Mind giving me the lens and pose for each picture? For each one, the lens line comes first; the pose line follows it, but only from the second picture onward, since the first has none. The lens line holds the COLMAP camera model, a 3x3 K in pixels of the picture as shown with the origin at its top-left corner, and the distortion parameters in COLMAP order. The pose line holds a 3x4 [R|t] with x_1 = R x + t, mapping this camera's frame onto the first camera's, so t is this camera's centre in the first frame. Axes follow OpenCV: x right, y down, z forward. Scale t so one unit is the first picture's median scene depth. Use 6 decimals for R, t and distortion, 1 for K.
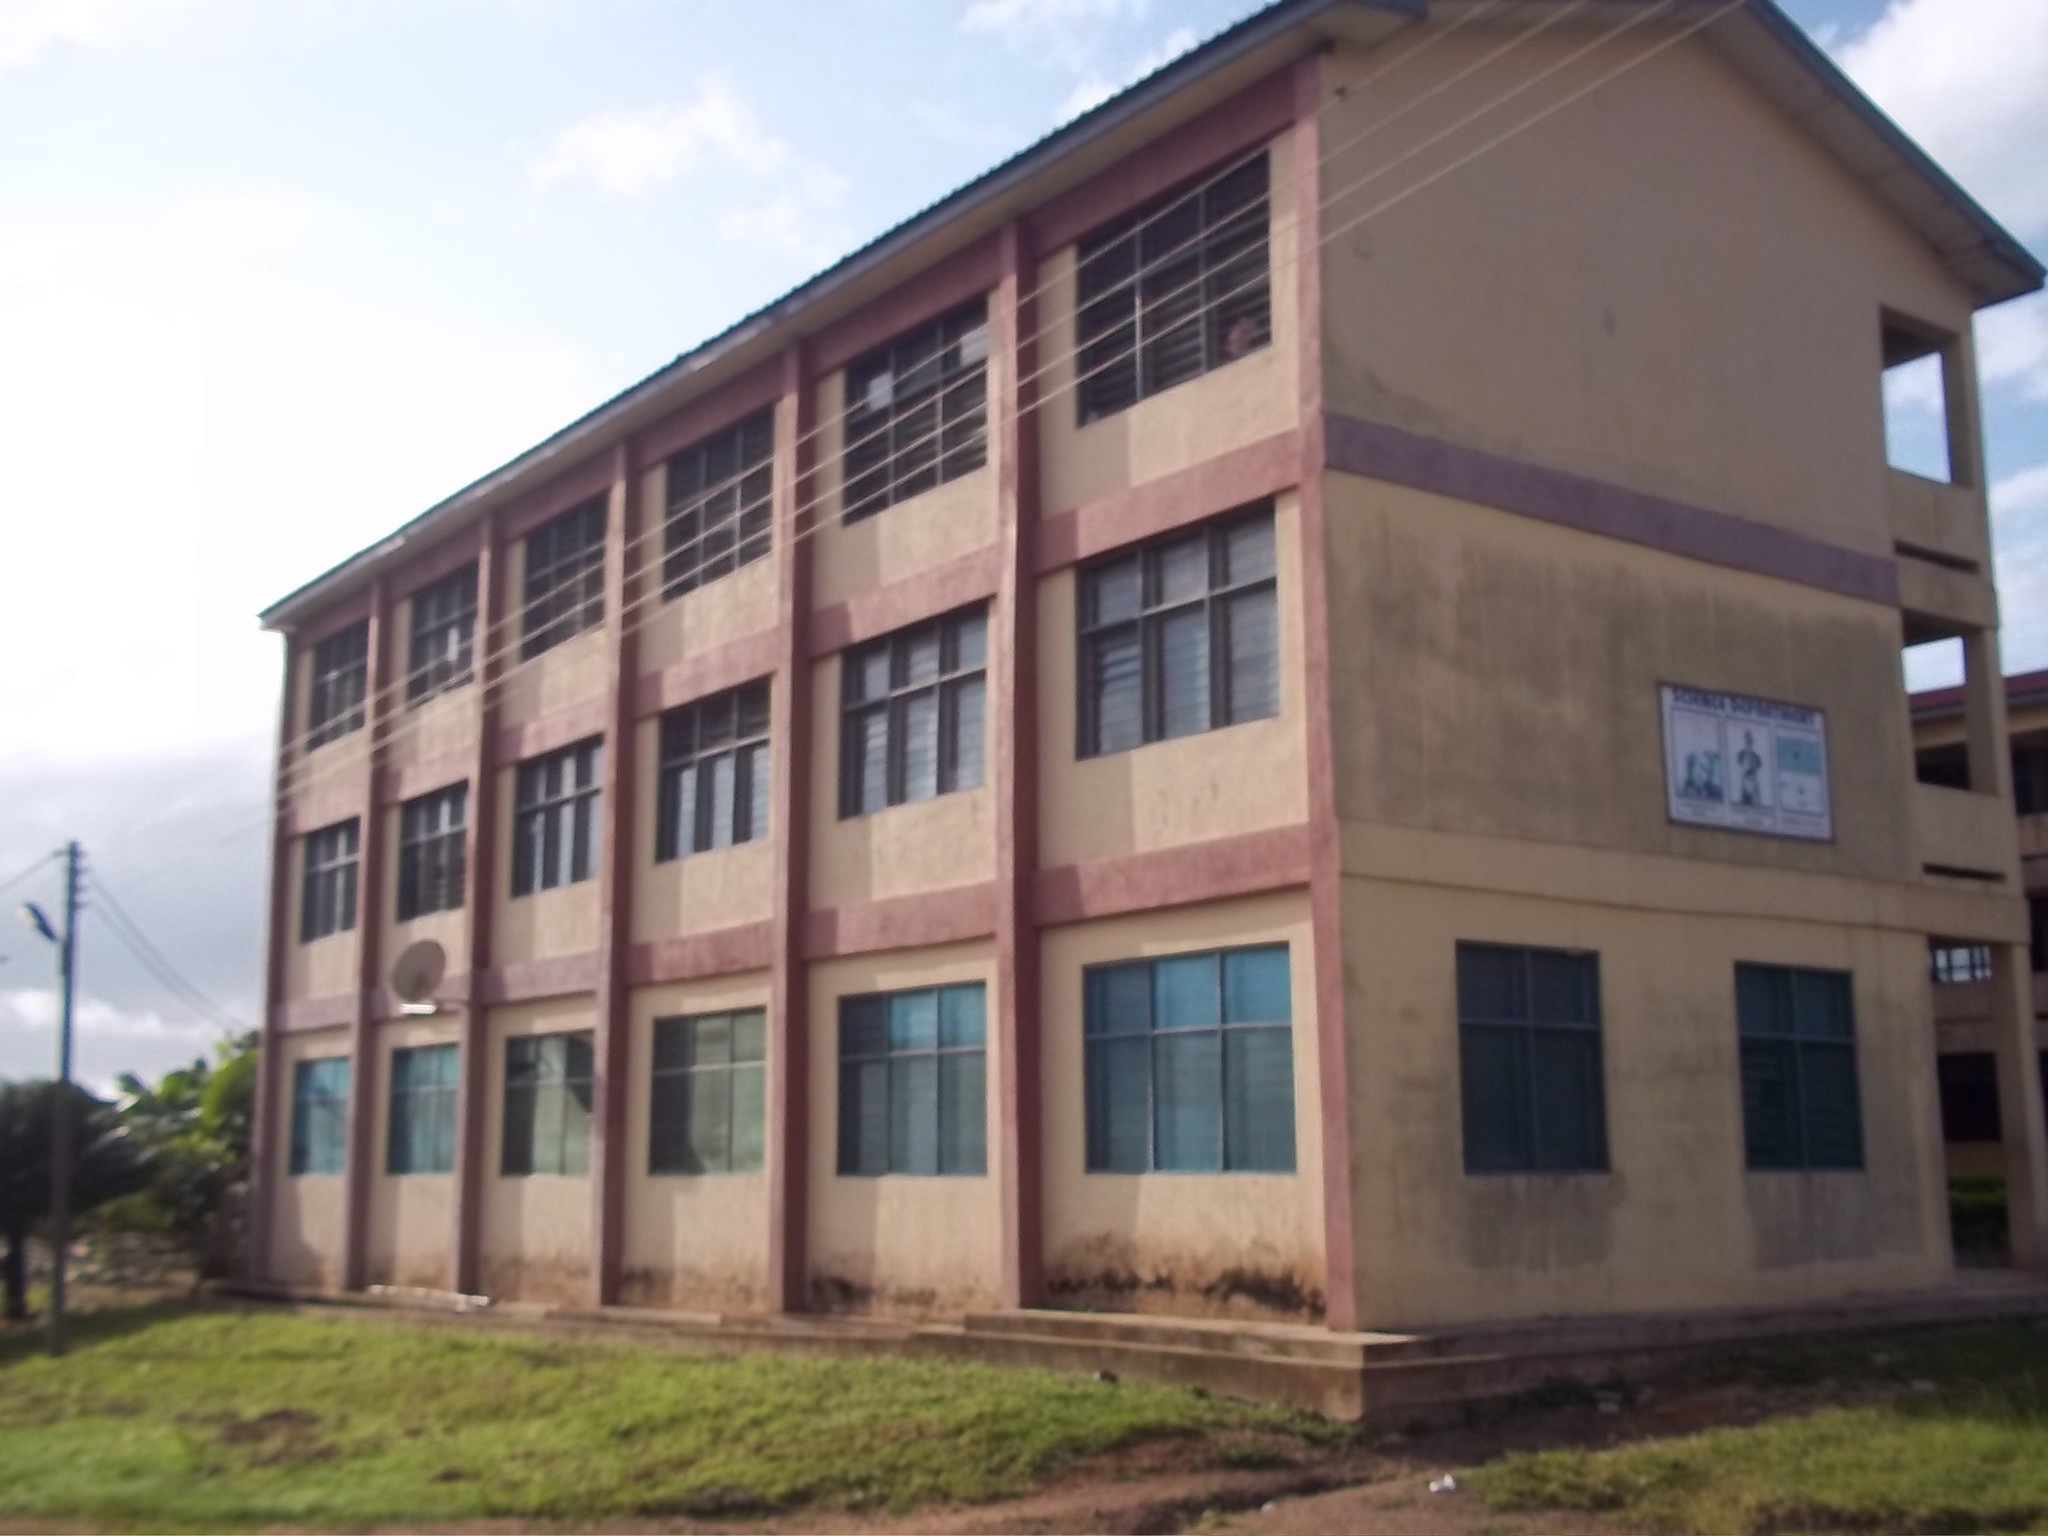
lens RADIAL K [[2238.0, 0, 1024.0], [0, 2238.0, 768.0], [0, 0, 1]] dist [0.004277, 0.033118]
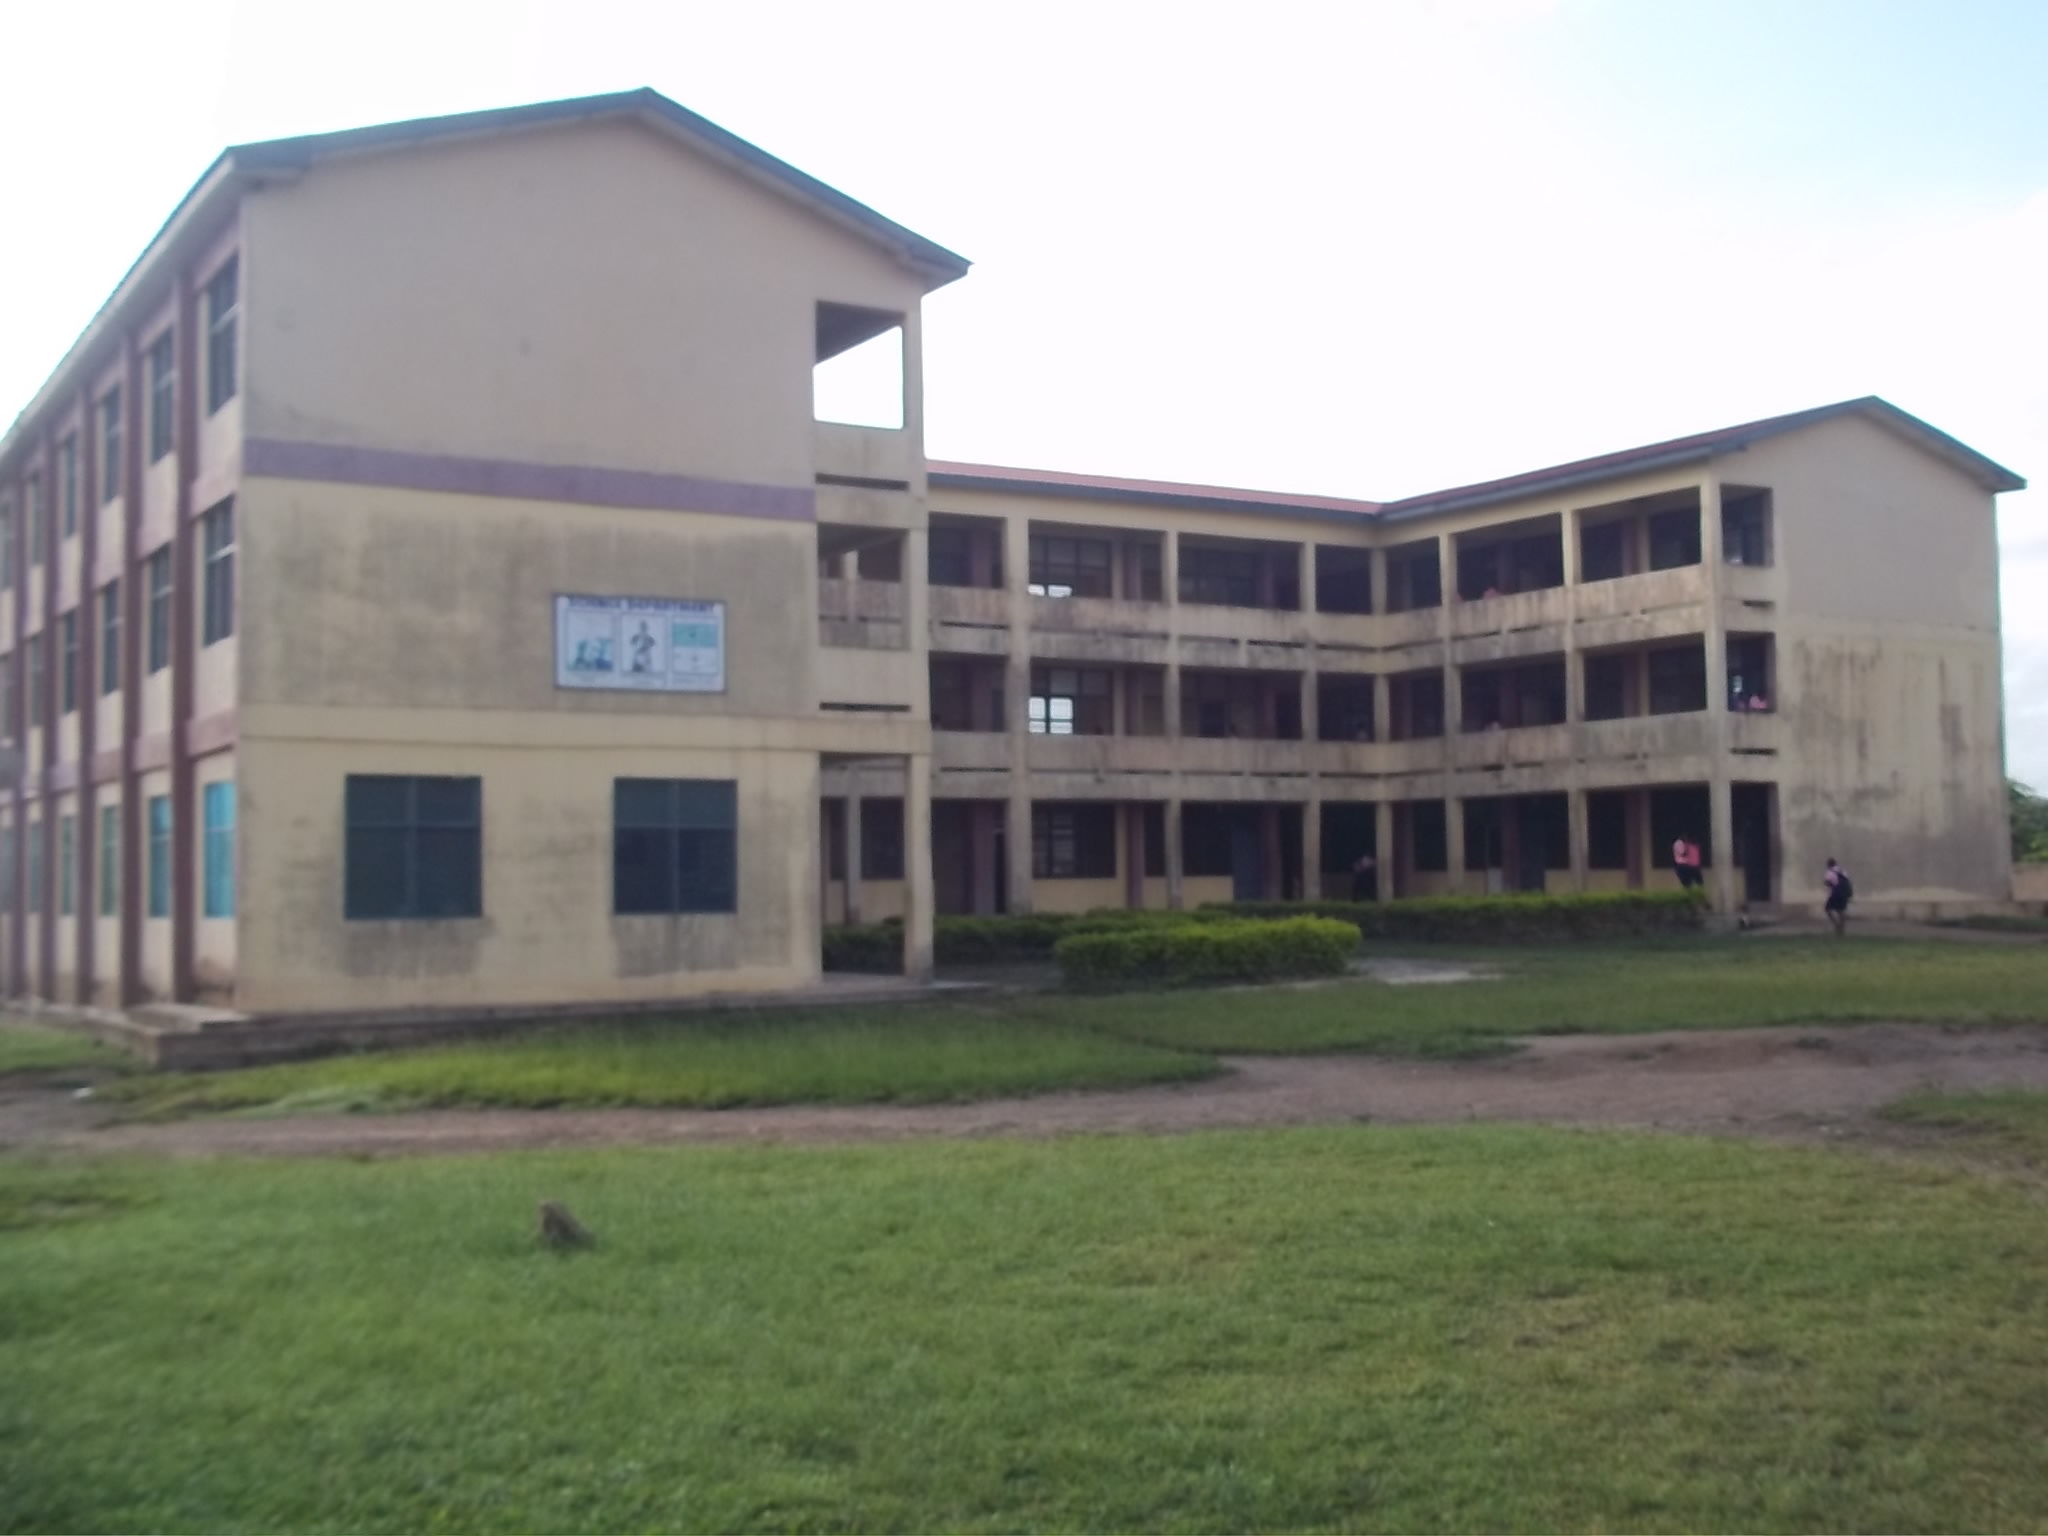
lens RADIAL K [[2238.0, 0, 1024.0], [0, 2238.0, 768.0], [0, 0, 1]] dist [0.004277, 0.033118]
pose [[0.995468, -0.008766, -0.094691, 0.732434], [0.020883, 0.991587, 0.127744, -0.106981], [0.092775, -0.129143, 0.987277, -0.462630]]
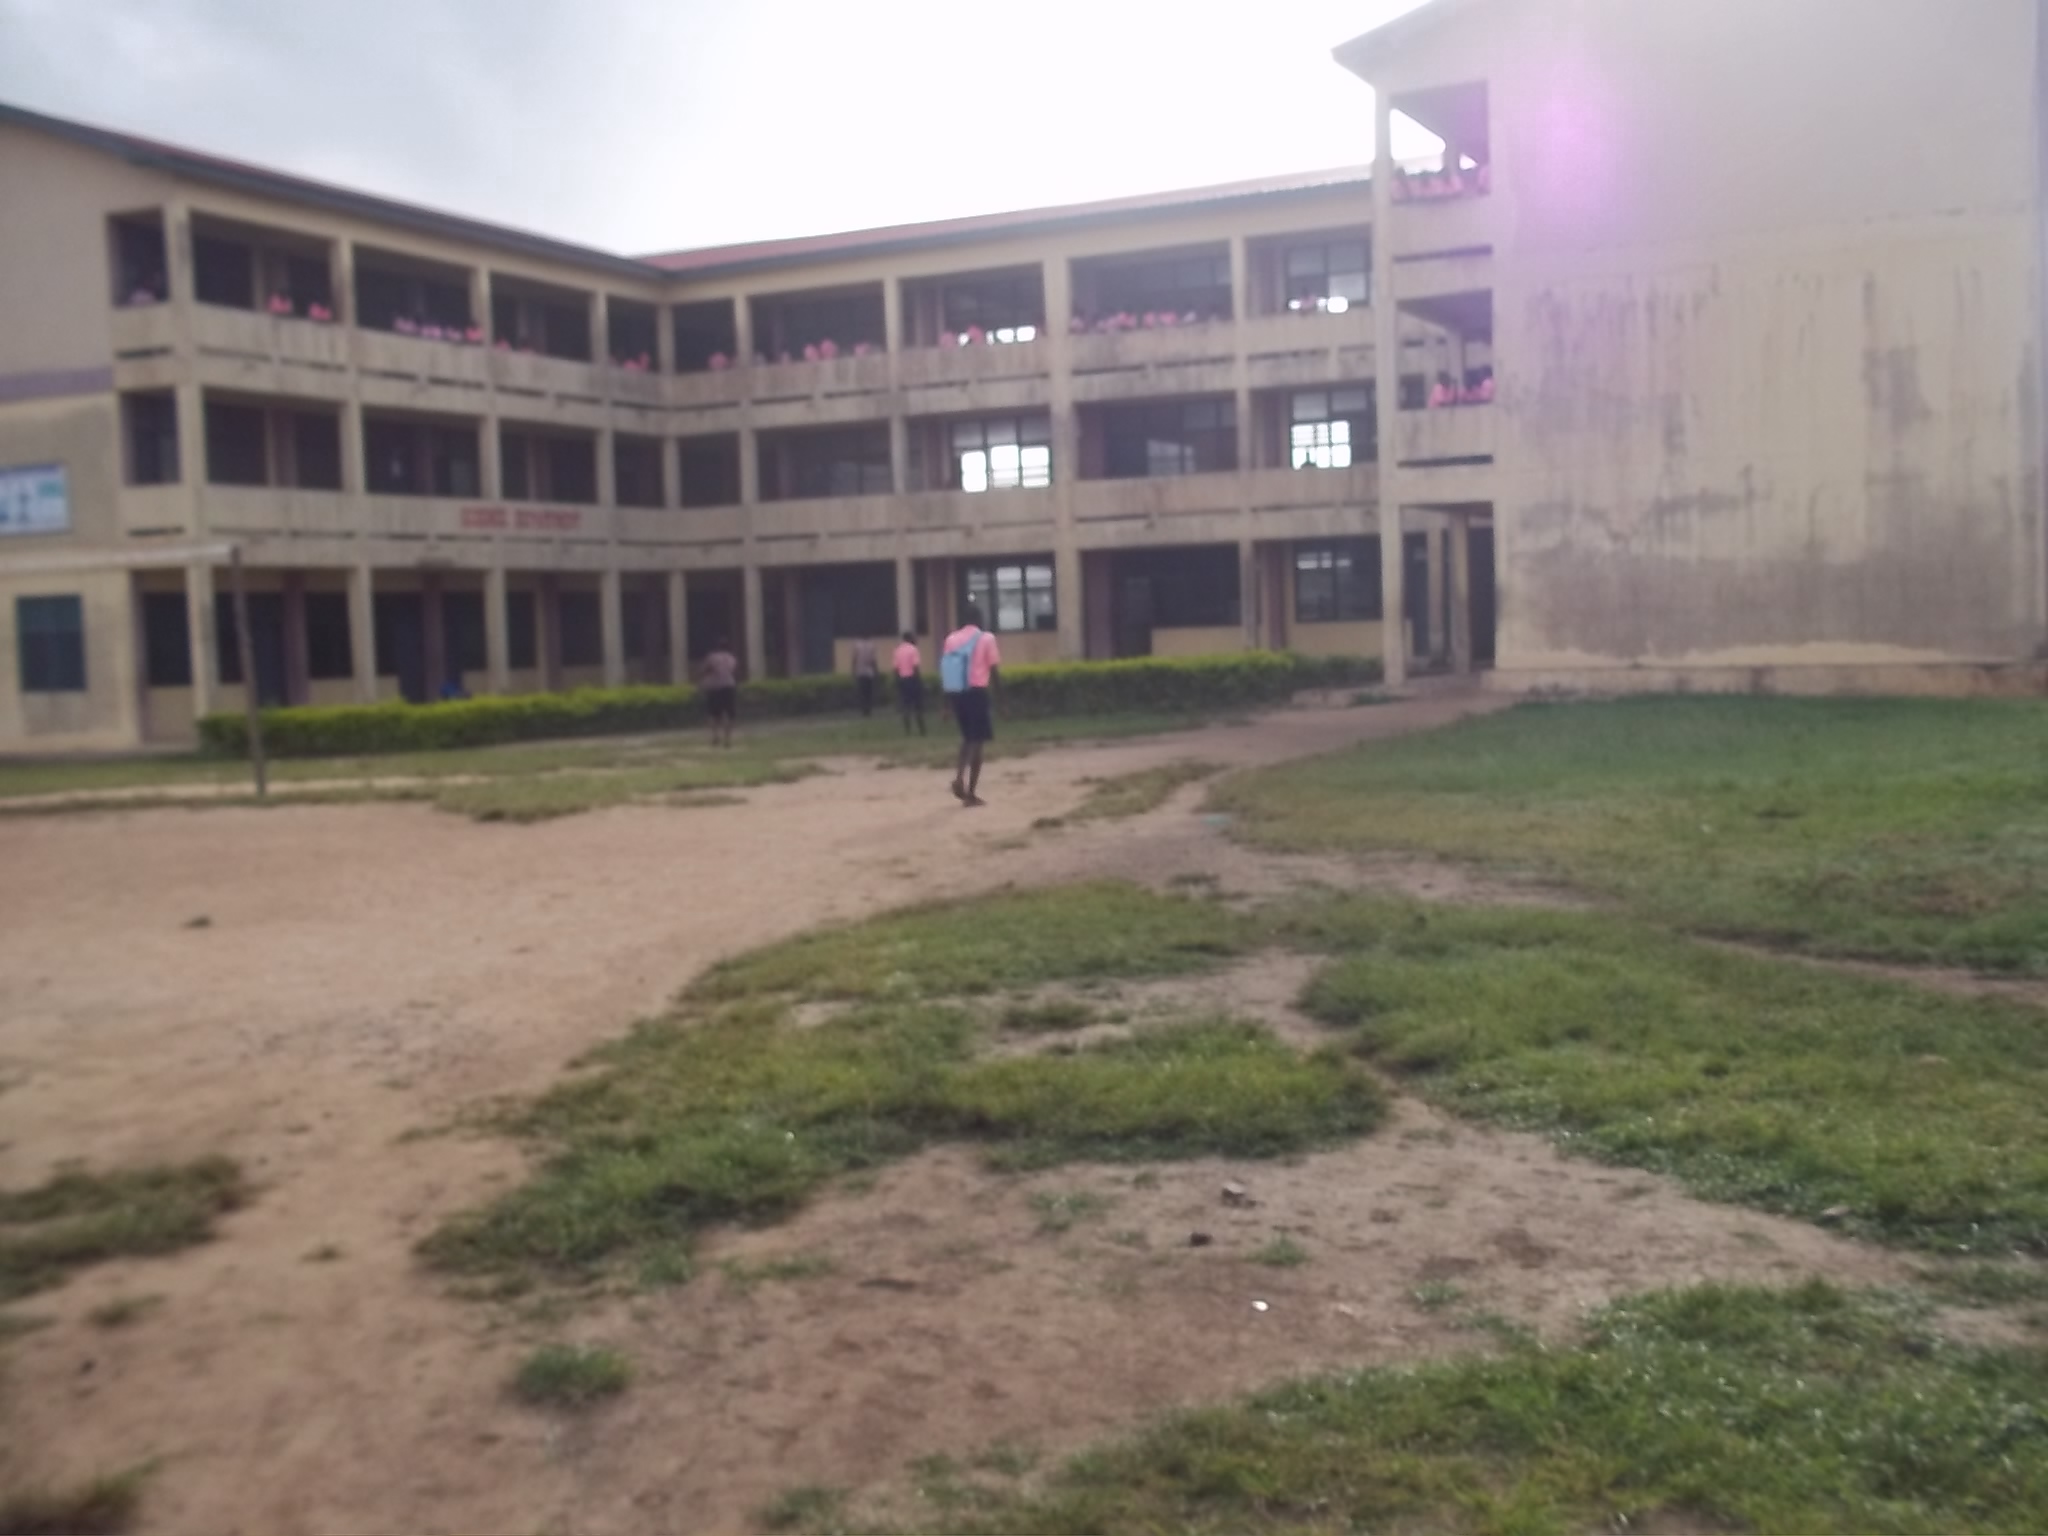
lens RADIAL K [[2238.0, 0, 1024.0], [0, 2238.0, 768.0], [0, 0, 1]] dist [0.004277, 0.033118]
pose [[0.460623, 0.049033, -0.886240, 2.671830], [0.188146, 0.970390, 0.151477, 0.100855], [0.867426, -0.236516, 0.437759, 0.855479]]
